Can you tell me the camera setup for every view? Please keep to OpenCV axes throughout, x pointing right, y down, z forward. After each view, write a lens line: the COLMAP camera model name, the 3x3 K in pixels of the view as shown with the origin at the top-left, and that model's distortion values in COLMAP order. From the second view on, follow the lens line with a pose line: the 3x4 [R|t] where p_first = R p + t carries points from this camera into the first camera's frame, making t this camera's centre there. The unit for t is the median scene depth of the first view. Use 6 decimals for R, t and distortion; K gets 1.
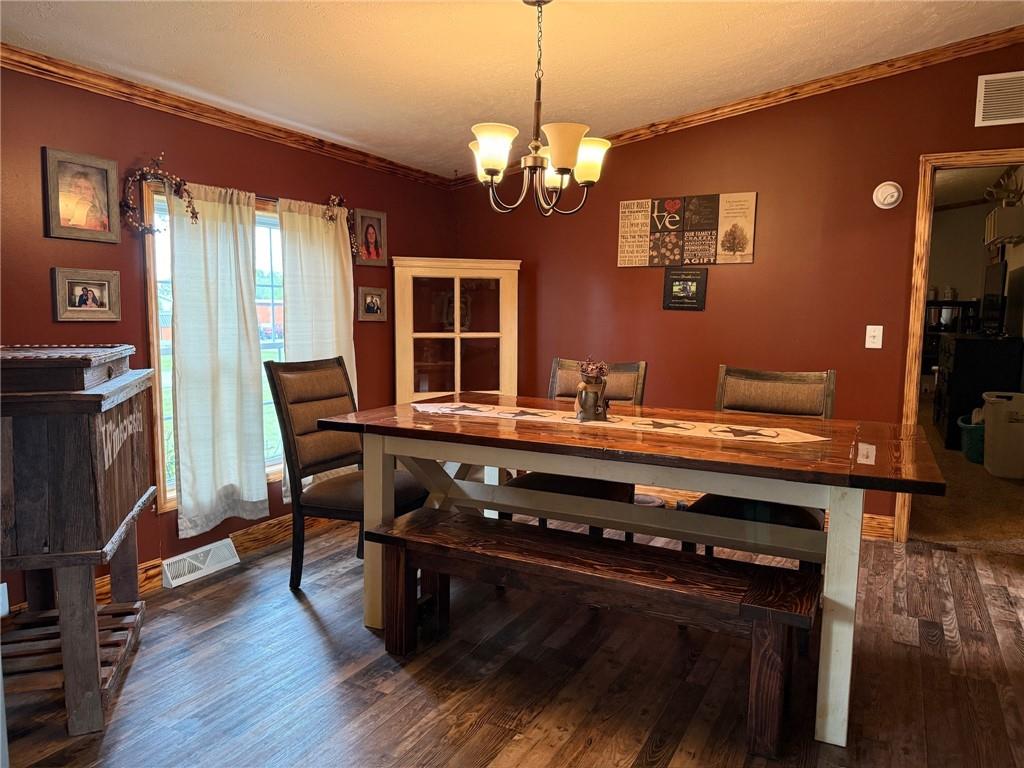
lens RADIAL K [[731.6, 0, 516.0], [0, 731.6, 390.9], [0, 0, 1]] dist [0.003485, 0.000746]
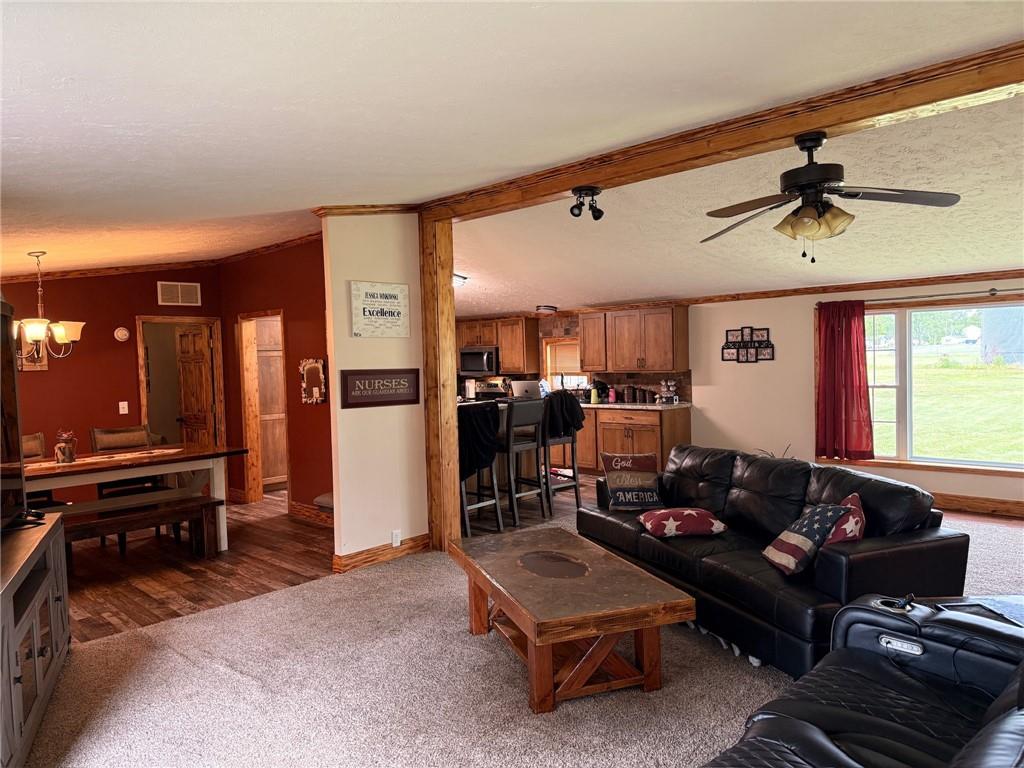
lens RADIAL K [[731.6, 0, 514.2], [0, 731.6, 386.7], [0, 0, 1]] dist [0.003485, 0.000746]
pose [[0.305457, -0.058746, 0.950392, -1.040976], [0.141620, 0.989797, 0.015665, -0.016094], [-0.941616, 0.129810, 0.310660, -0.562617]]
